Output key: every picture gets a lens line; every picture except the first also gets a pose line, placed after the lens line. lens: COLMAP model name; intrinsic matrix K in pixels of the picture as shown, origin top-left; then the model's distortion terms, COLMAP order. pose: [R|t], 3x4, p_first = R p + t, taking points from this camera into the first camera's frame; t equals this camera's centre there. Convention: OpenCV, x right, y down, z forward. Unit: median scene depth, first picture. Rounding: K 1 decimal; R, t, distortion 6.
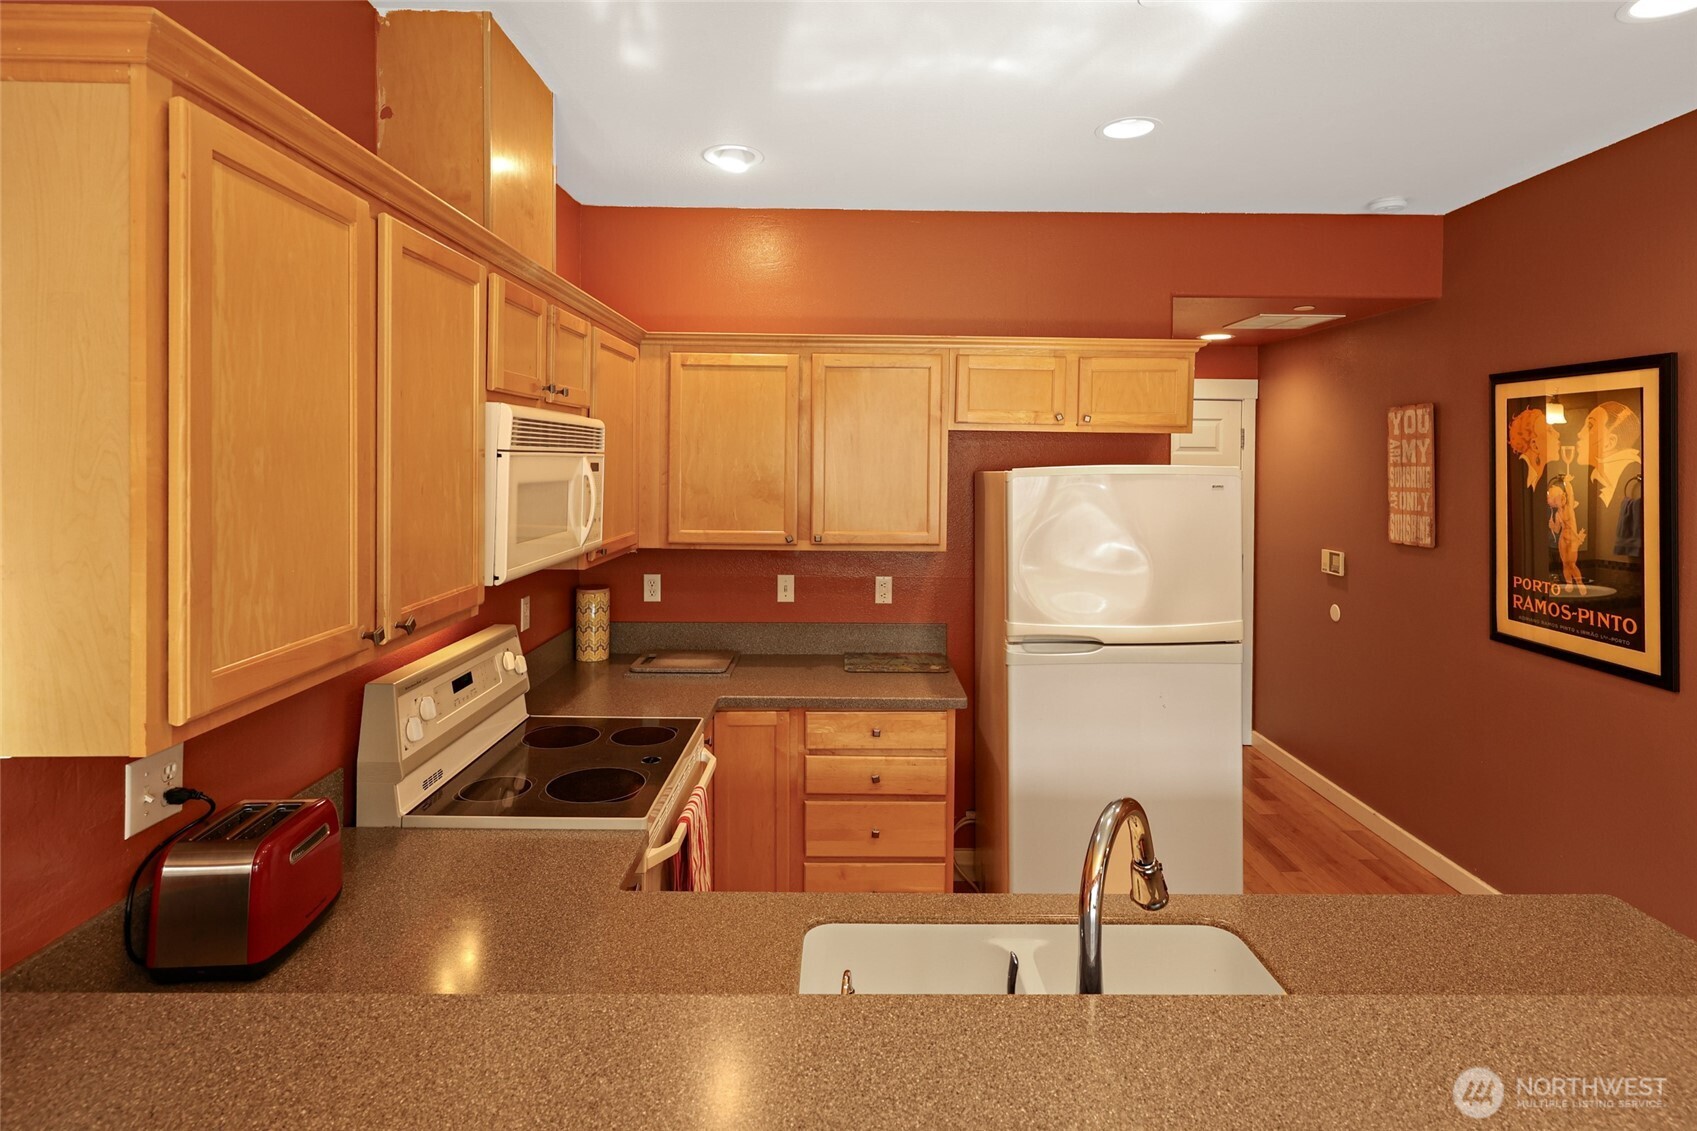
lens RADIAL K [[883.7, 0, 855.4], [0, 883.7, 470.5], [0, 0, 1]] dist [-0.015563, -0.000515]
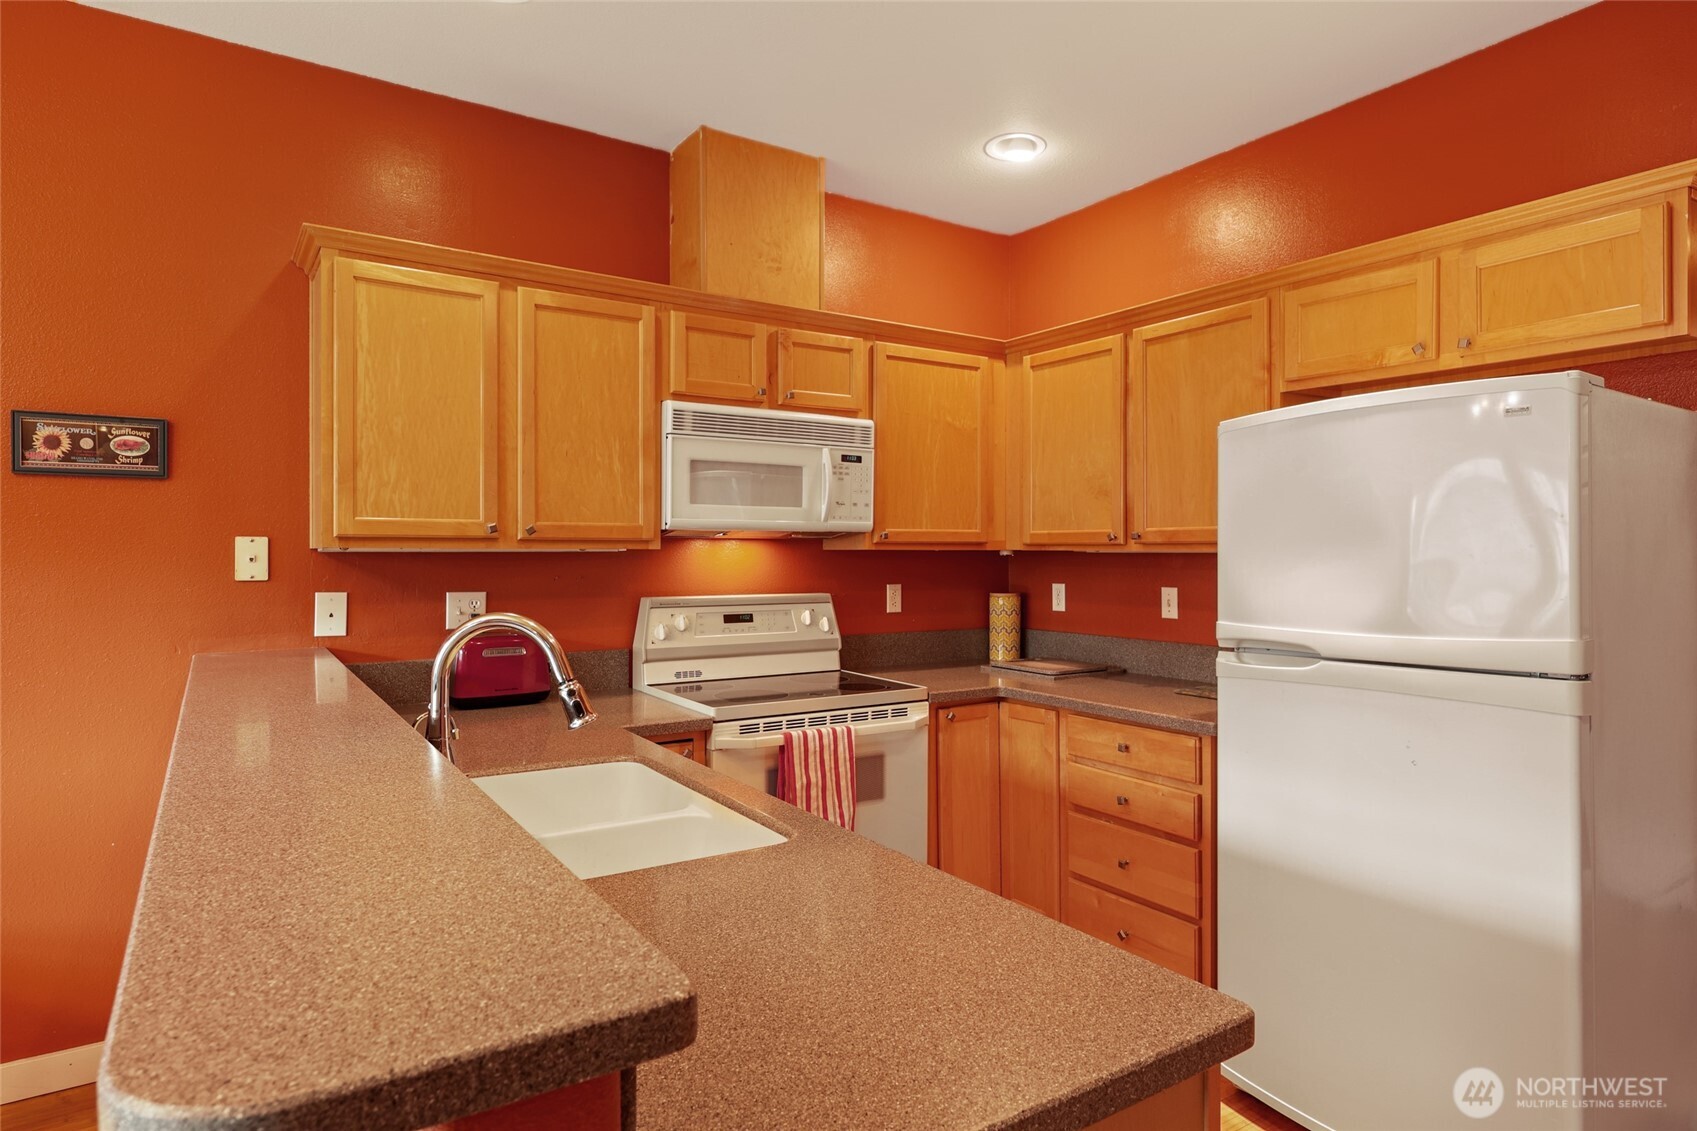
lens RADIAL K [[956.1, 0, 851.0], [0, 956.1, 558.6], [0, 0, 1]] dist [0.003675, 0.001002]
pose [[0.544466, -0.001617, -0.838781, 0.669158], [-0.006109, 0.999964, -0.005894, 0.117869], [0.838761, 0.008333, 0.544437, 0.258552]]
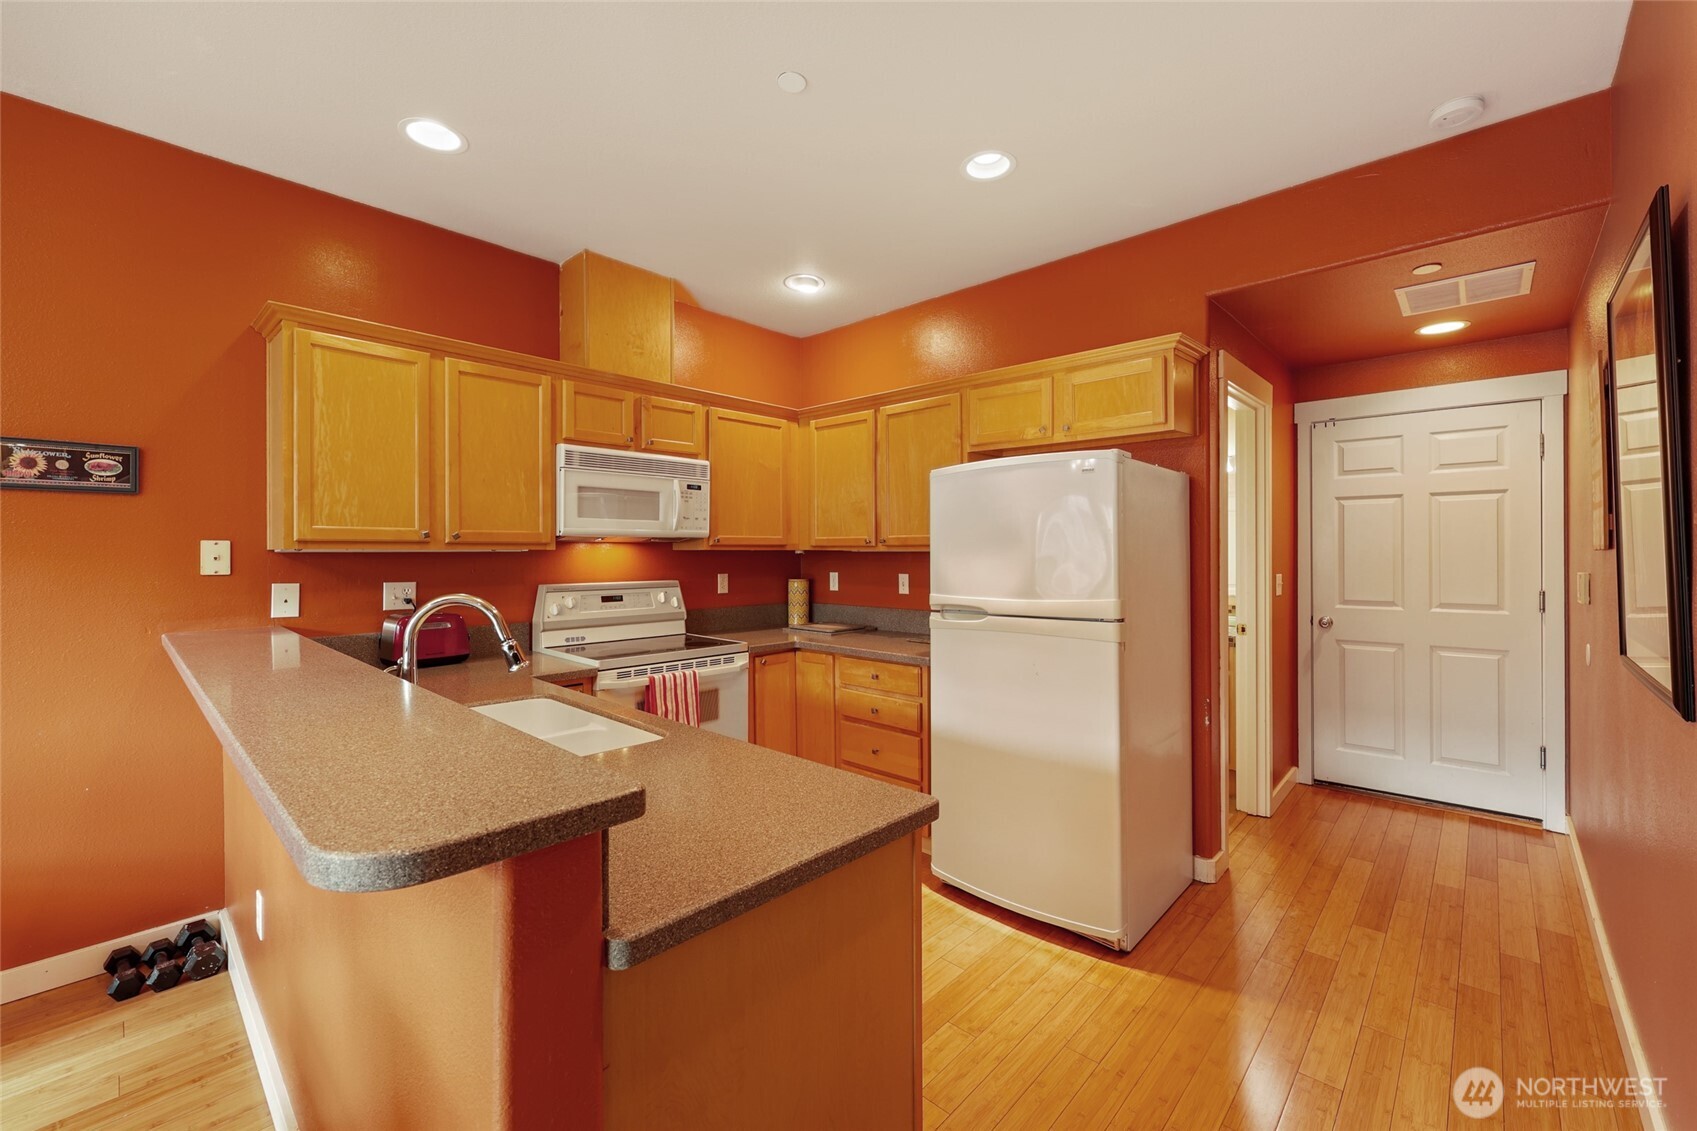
lens RADIAL K [[691.2, 0, 846.3], [0, 691.2, 554.5], [0, 0, 1]] dist [0.004083, 0.000294]
pose [[0.722980, -0.005930, -0.690844, 0.727552], [-0.000789, 0.999955, -0.009410, 0.119349], [0.690869, 0.007348, 0.722943, 0.198813]]
